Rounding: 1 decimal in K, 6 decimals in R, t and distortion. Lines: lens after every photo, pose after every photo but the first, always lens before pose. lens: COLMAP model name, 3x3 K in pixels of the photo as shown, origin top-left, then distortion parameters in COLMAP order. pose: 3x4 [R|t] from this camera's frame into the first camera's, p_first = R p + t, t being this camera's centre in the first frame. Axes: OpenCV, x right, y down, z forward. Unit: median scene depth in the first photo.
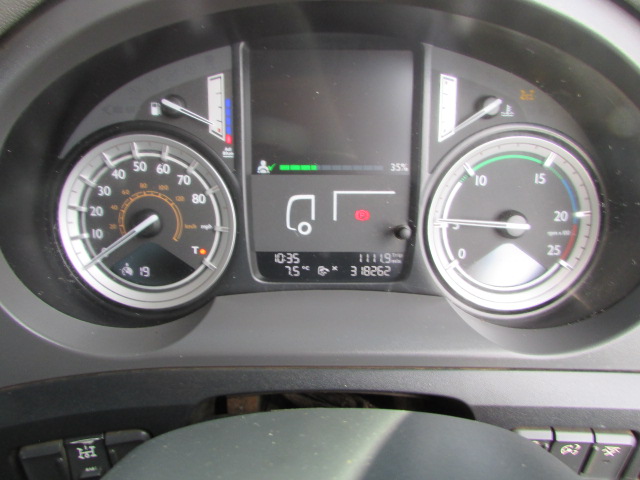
lens RADIAL K [[450.3, 0, 324.6], [0, 450.3, 237.6], [0, 0, 1]] dist [-0.007663, 0.002977]
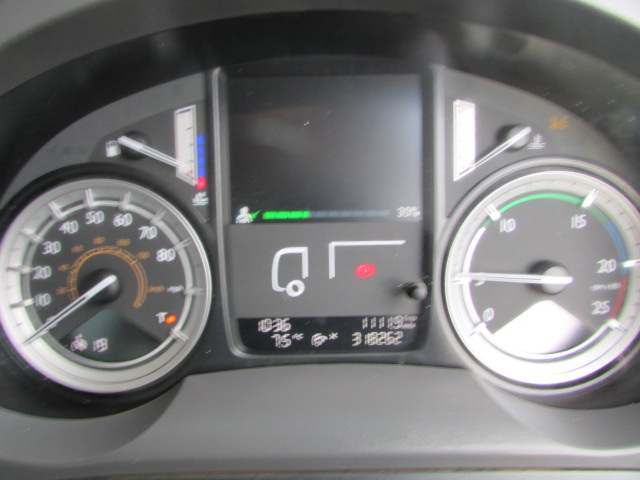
lens RADIAL K [[450.3, 0, 318.0], [0, 450.3, 242.6], [0, 0, 1]] dist [-0.007663, 0.002977]
pose [[0.999627, -0.019916, -0.018694, 0.014018], [0.018183, 0.995896, -0.088660, -0.030103], [0.020383, 0.088287, 0.995886, 0.181063]]
